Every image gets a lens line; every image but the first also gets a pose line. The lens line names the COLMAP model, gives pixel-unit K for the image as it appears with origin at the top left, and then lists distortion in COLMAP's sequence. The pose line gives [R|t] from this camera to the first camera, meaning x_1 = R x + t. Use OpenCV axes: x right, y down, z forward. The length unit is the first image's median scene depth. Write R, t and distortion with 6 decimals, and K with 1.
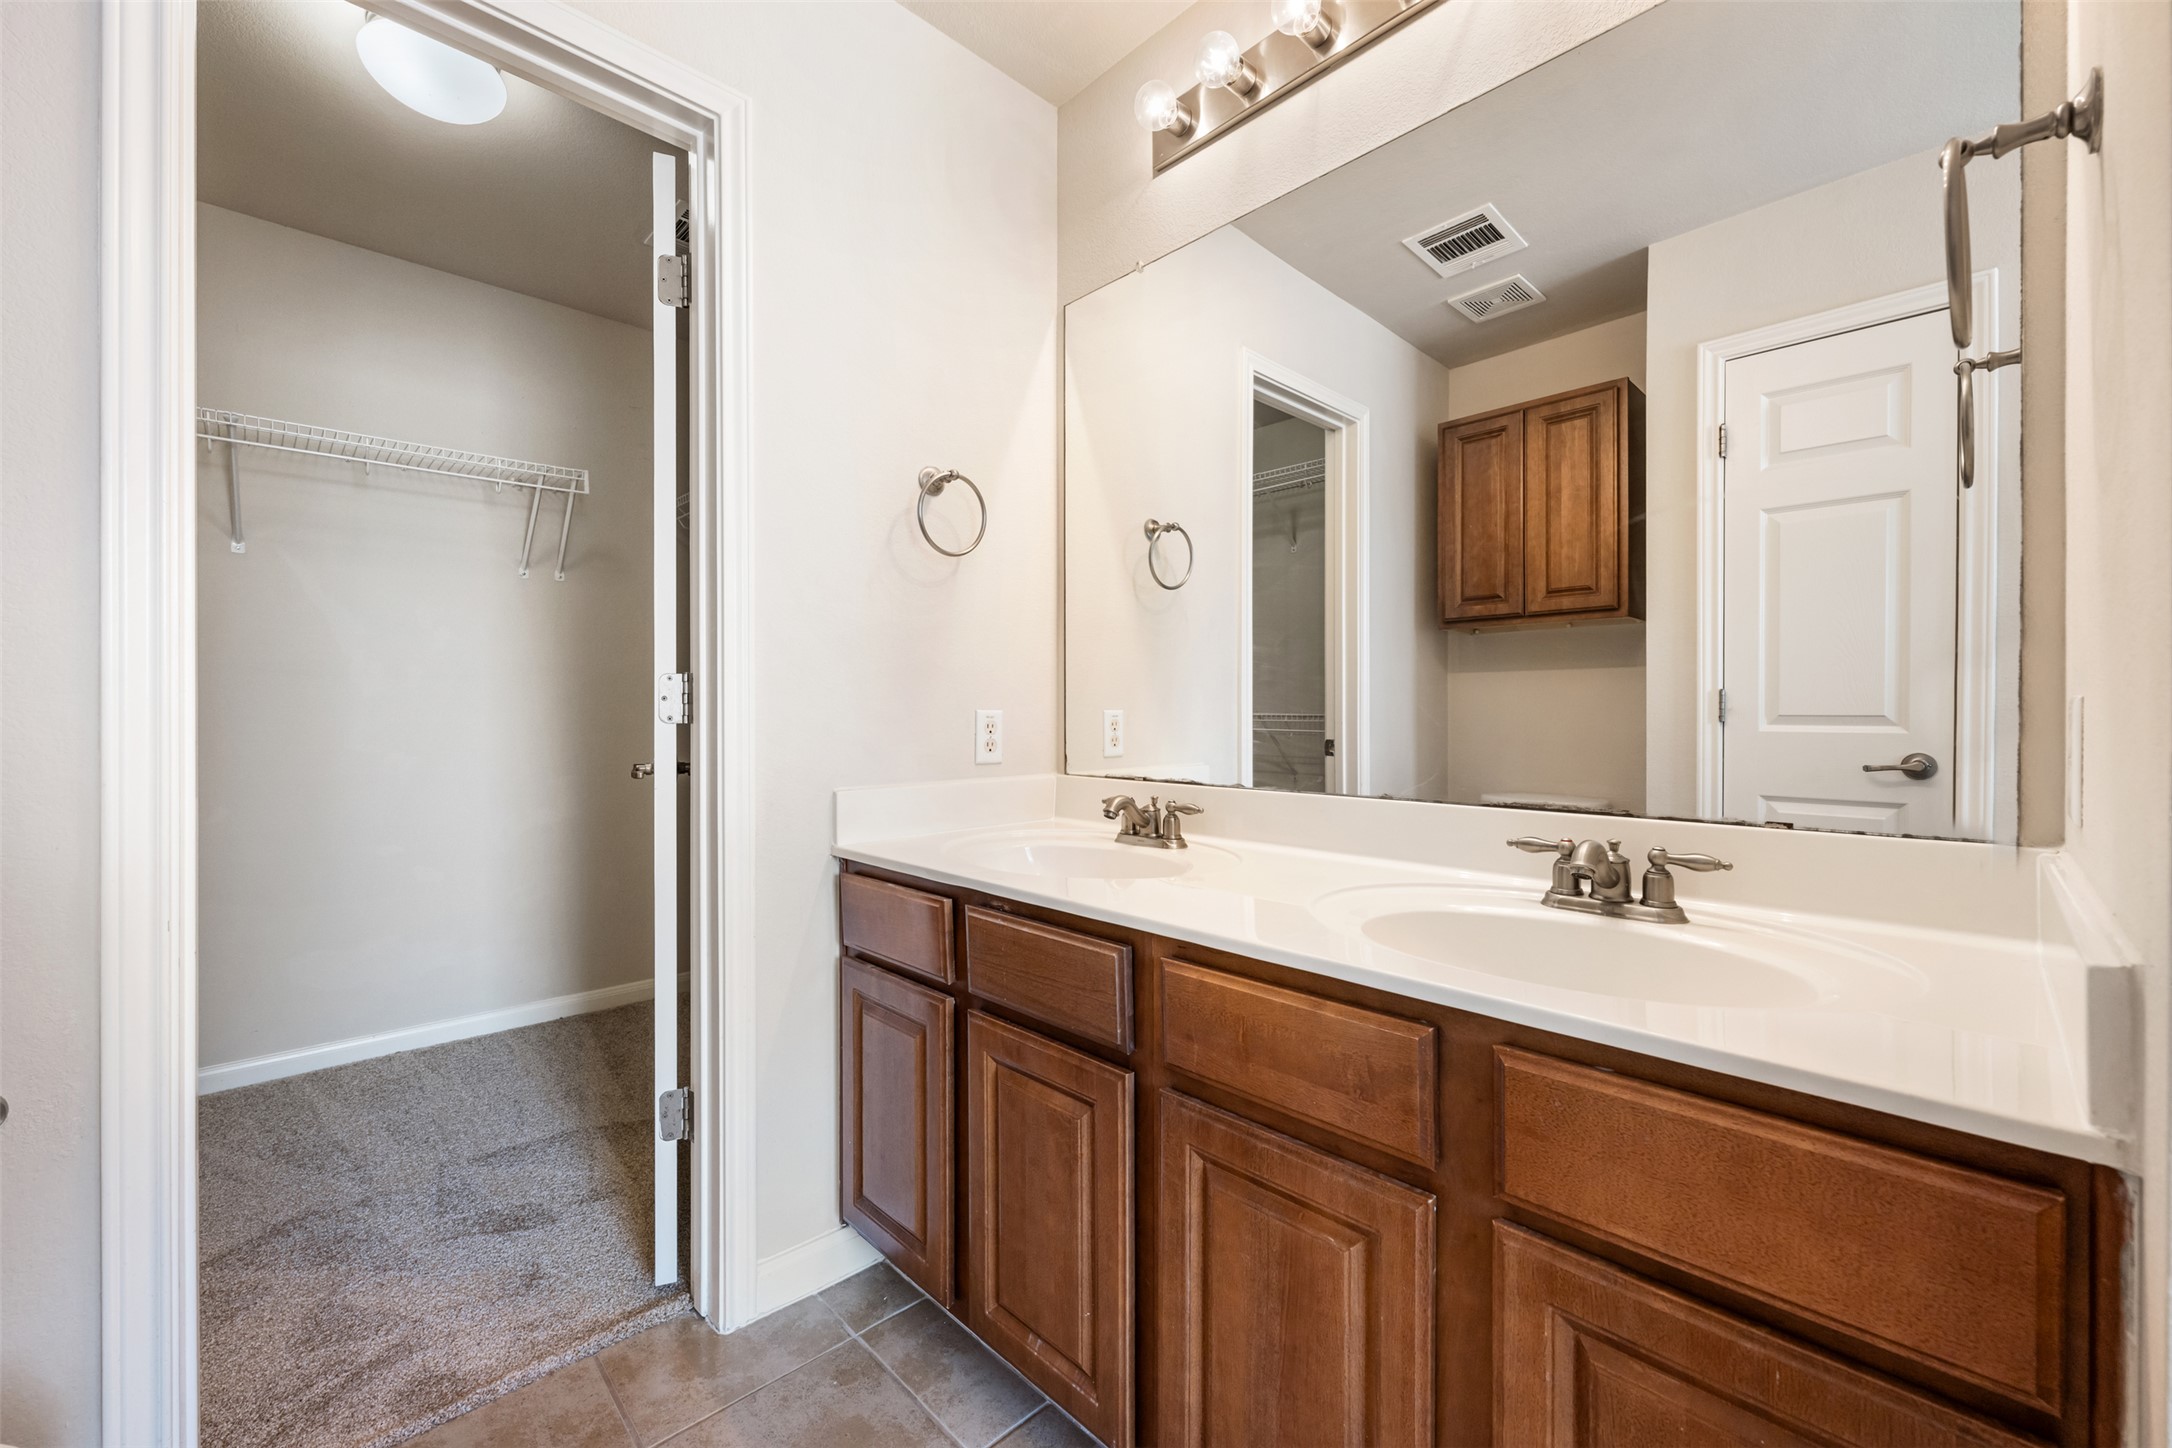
lens RADIAL K [[858.2, 0, 1085.0], [0, 858.2, 711.6], [0, 0, 1]] dist [-0.001722, -0.000187]
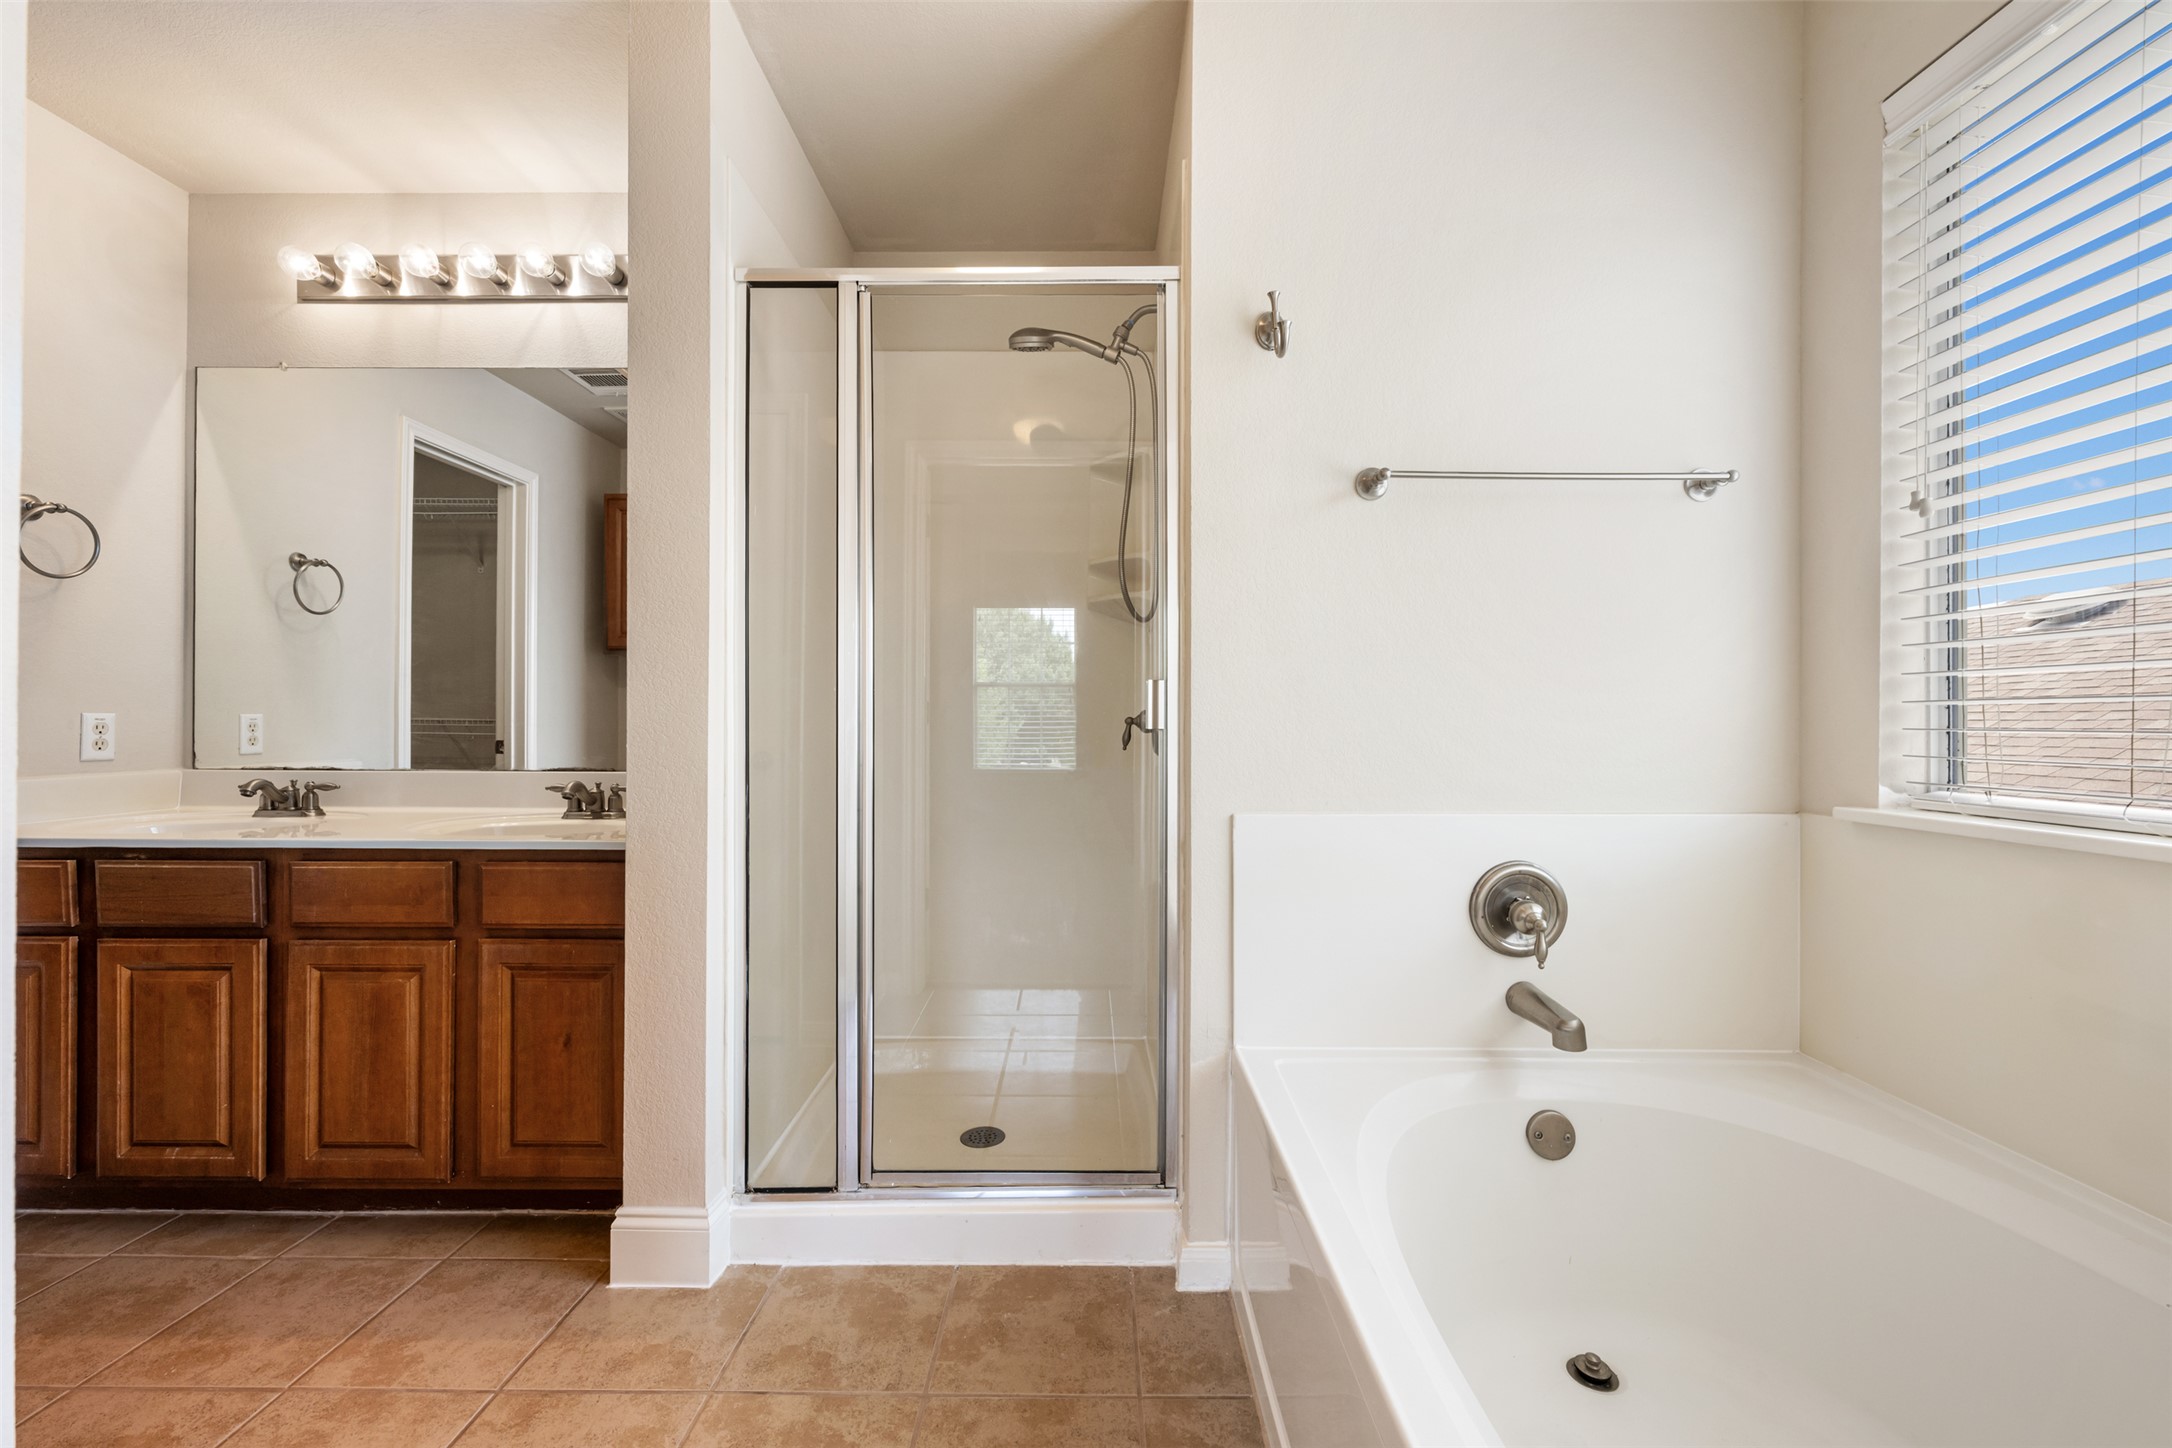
lens RADIAL K [[858.2, 0, 1084.4], [0, 858.2, 720.2], [0, 0, 1]] dist [-0.001722, -0.000187]
pose [[0.694840, 0.004976, 0.719147, -0.030453], [-0.006263, 0.999980, -0.000868, 0.000259], [-0.719137, -0.003901, 0.694857, -1.061025]]
